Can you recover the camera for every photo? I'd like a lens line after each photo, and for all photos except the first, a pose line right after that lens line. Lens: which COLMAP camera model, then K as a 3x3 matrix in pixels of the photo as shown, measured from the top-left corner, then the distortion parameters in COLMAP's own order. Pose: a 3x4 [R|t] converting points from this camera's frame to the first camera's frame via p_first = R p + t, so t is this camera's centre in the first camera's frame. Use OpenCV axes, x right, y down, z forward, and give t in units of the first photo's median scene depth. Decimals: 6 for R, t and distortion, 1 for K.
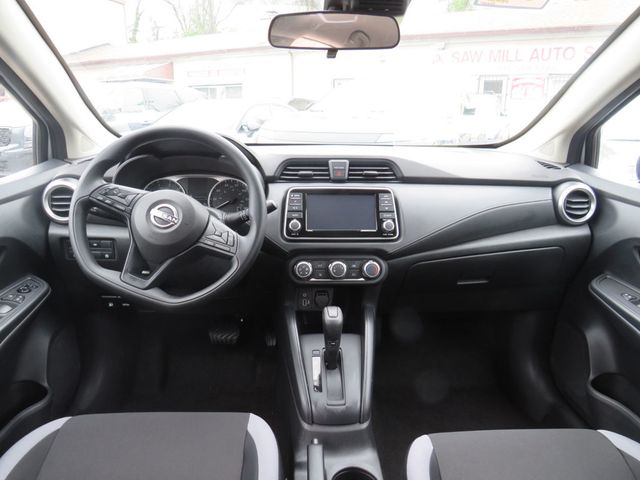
lens RADIAL K [[460.8, 0, 321.5], [0, 460.8, 241.9], [0, 0, 1]] dist [-0.057668, 0.037181]
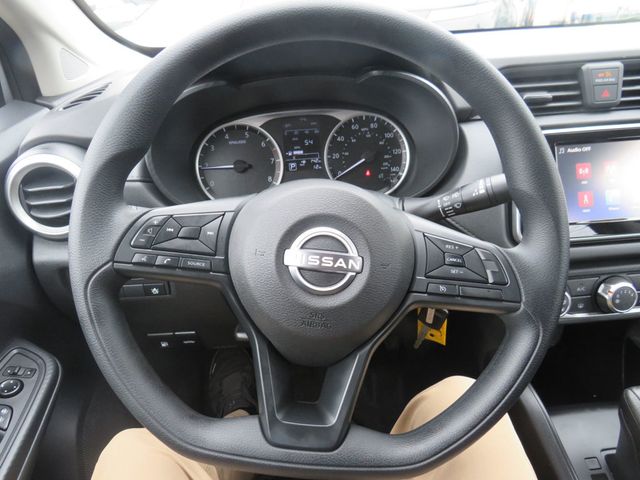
lens RADIAL K [[460.8, 0, 315.8], [0, 460.8, 252.3], [0, 0, 1]] dist [-0.057668, 0.037181]
pose [[0.997338, -0.066486, -0.029955, -0.261514], [0.071704, 0.968888, 0.236883, -0.119609], [0.013273, -0.238400, 0.971076, 0.492656]]
